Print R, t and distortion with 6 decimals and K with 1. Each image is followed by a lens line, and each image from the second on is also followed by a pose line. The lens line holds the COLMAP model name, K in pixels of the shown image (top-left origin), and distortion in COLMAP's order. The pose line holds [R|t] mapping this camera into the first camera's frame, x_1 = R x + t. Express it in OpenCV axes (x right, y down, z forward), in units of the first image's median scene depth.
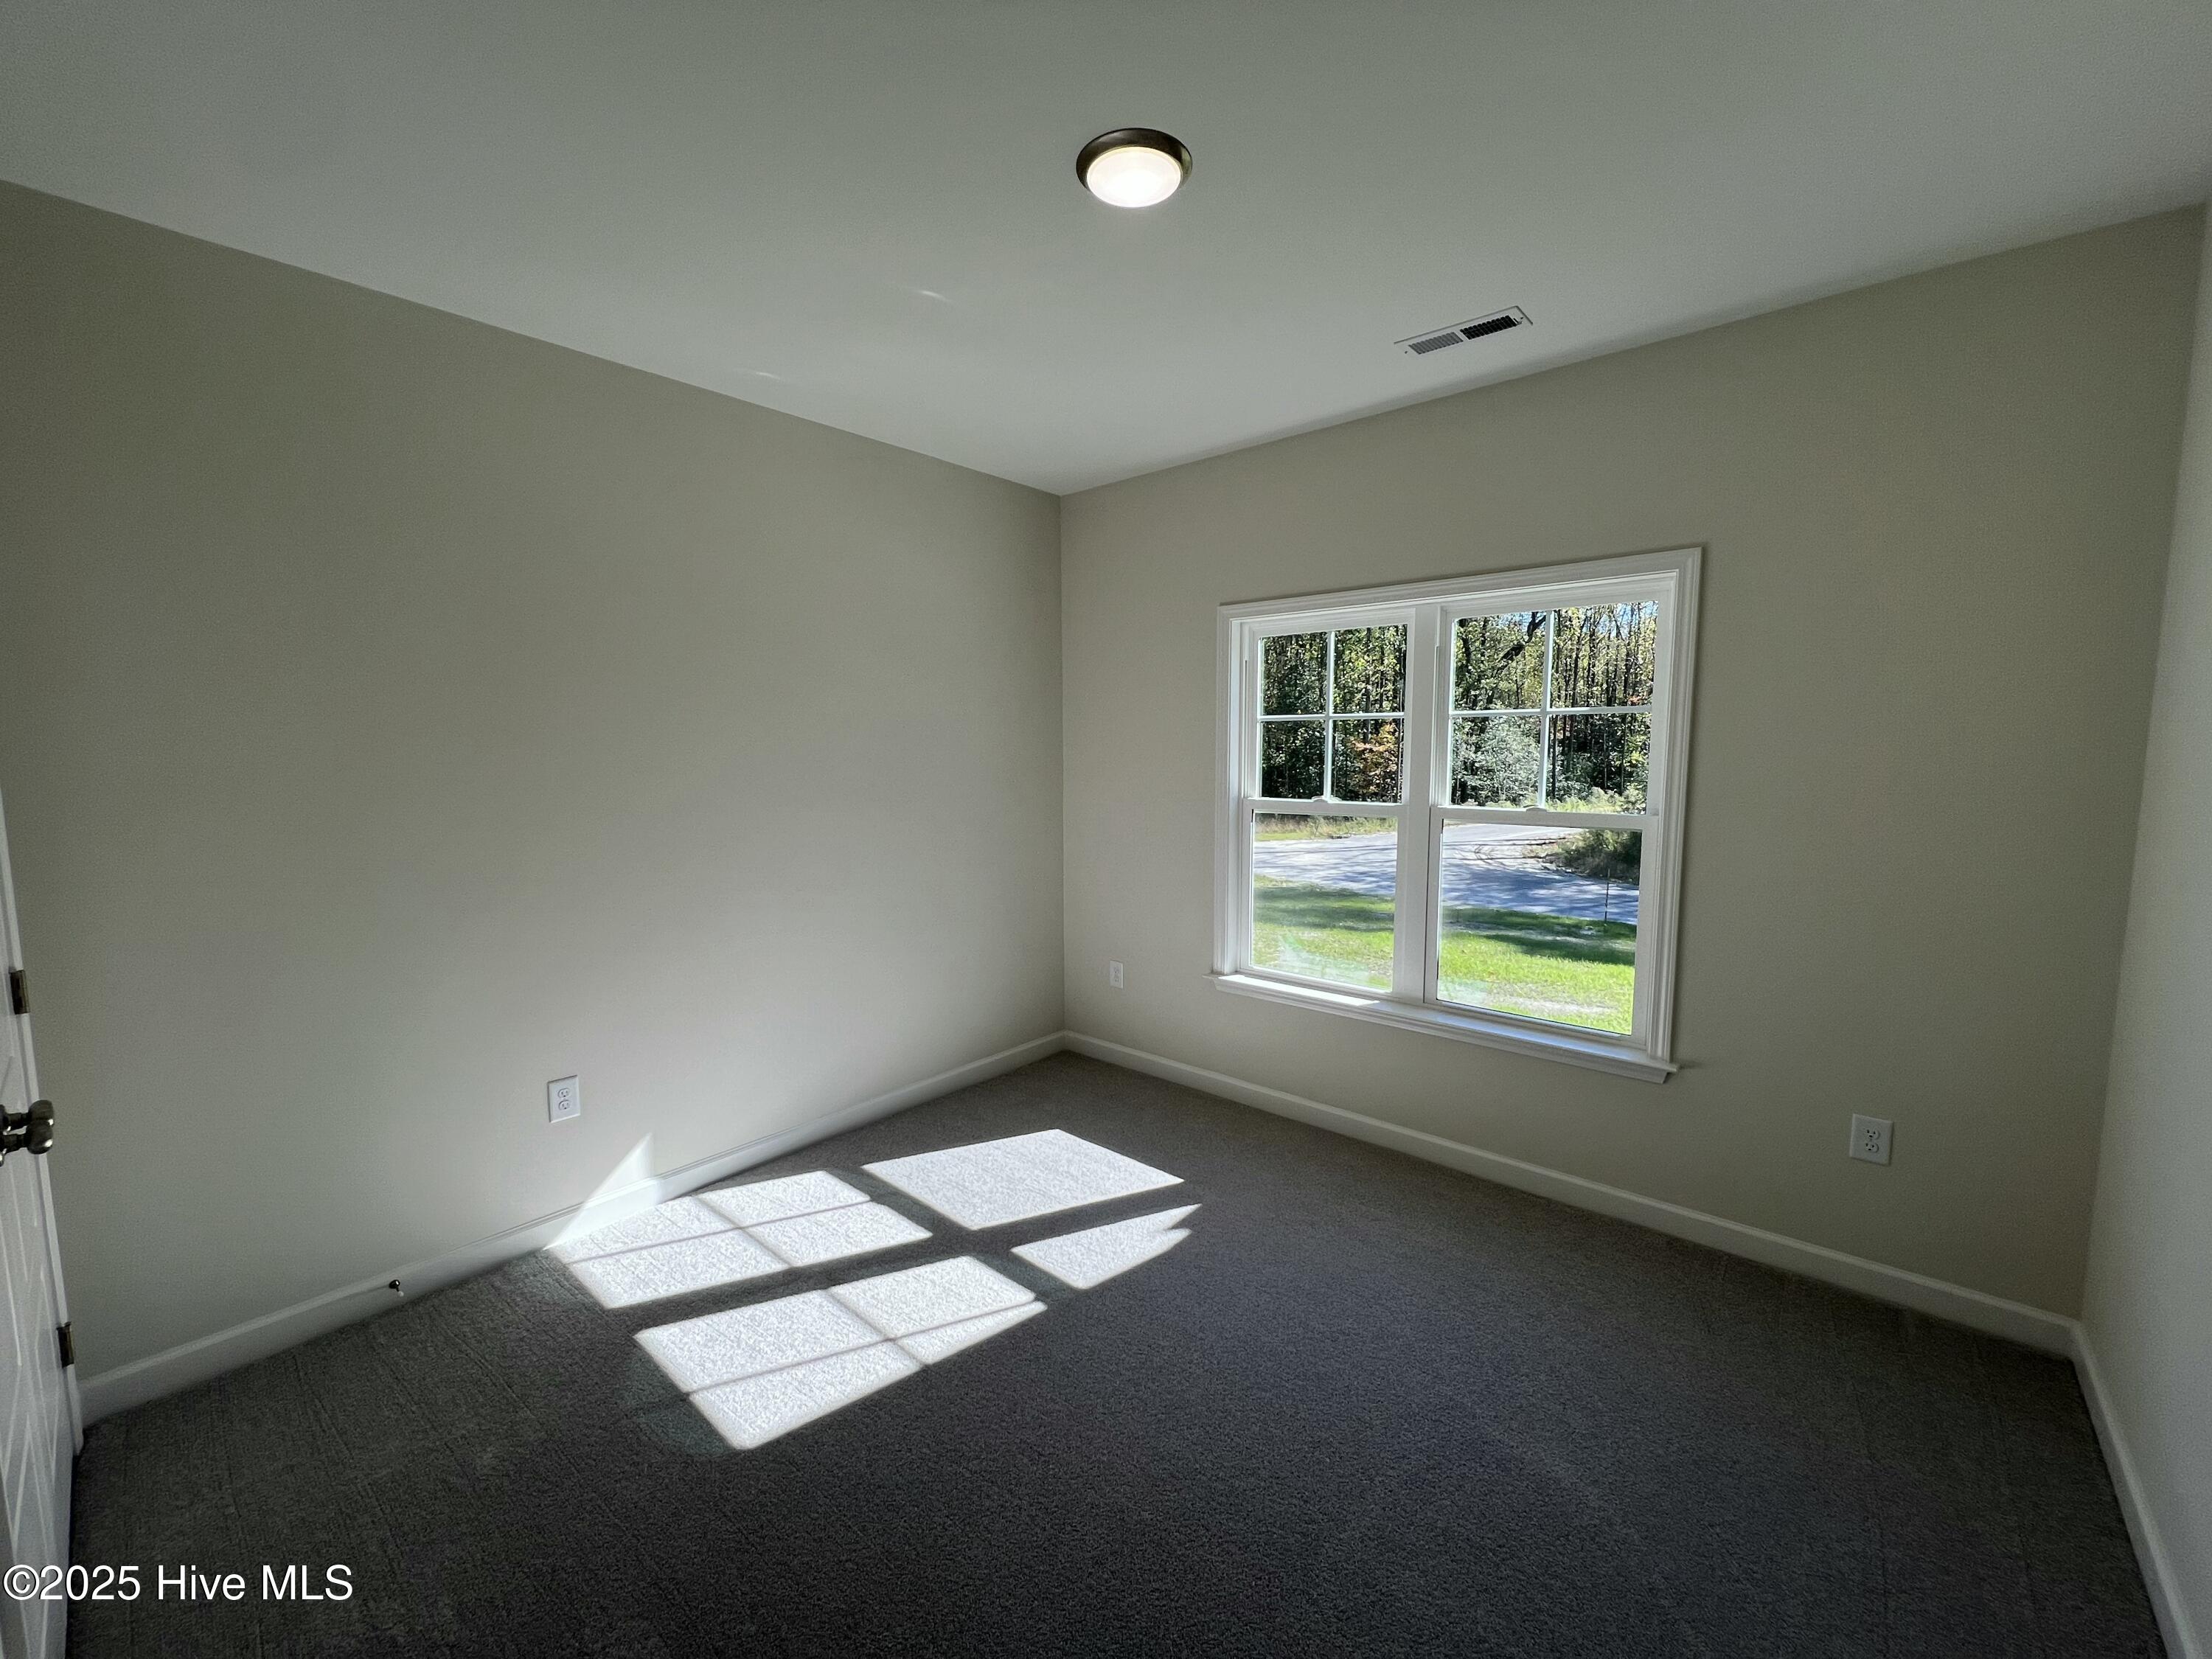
lens RADIAL K [[881.2, 0, 1103.7], [0, 881.2, 833.5], [0, 0, 1]] dist [-0.001037, -0.000286]
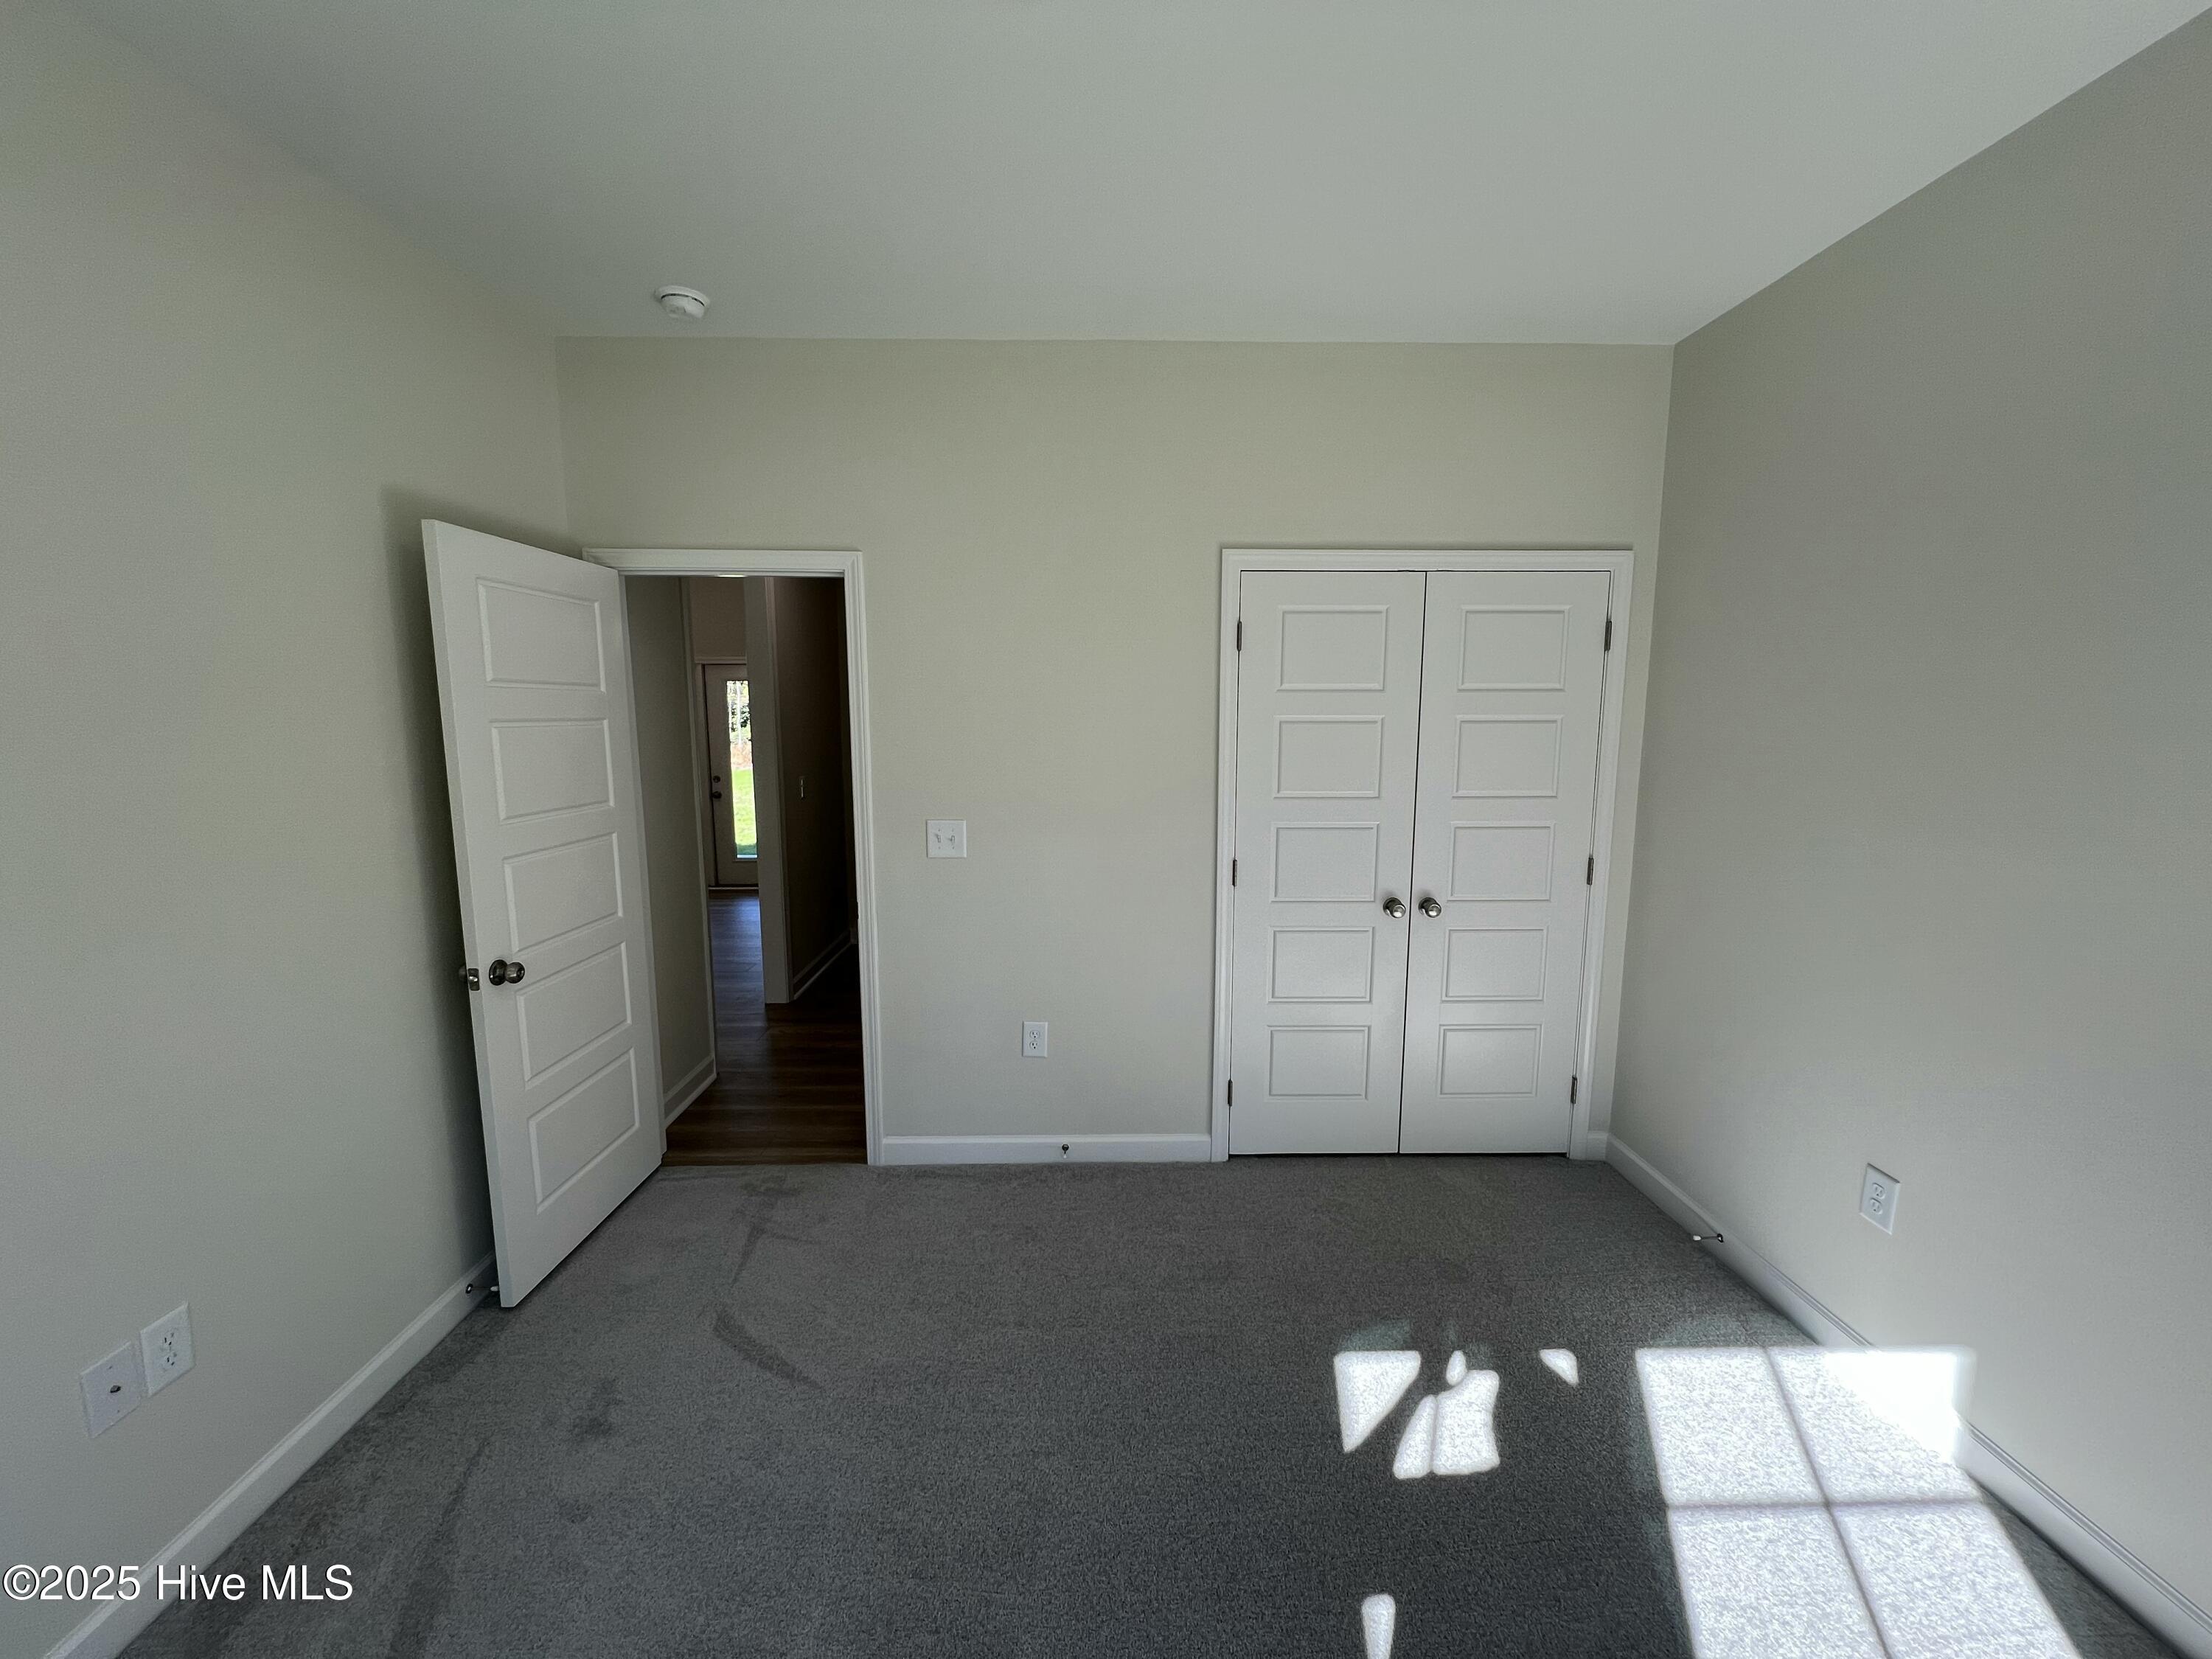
lens RADIAL K [[881.2, 0, 1103.7], [0, 881.2, 833.5], [0, 0, 1]] dist [-0.001037, -0.000286]
pose [[-0.748002, 0.090973, -0.657432, 0.346011], [-0.065592, 0.975579, 0.209625, -0.115839], [0.660447, 0.199922, -0.723769, 1.037993]]
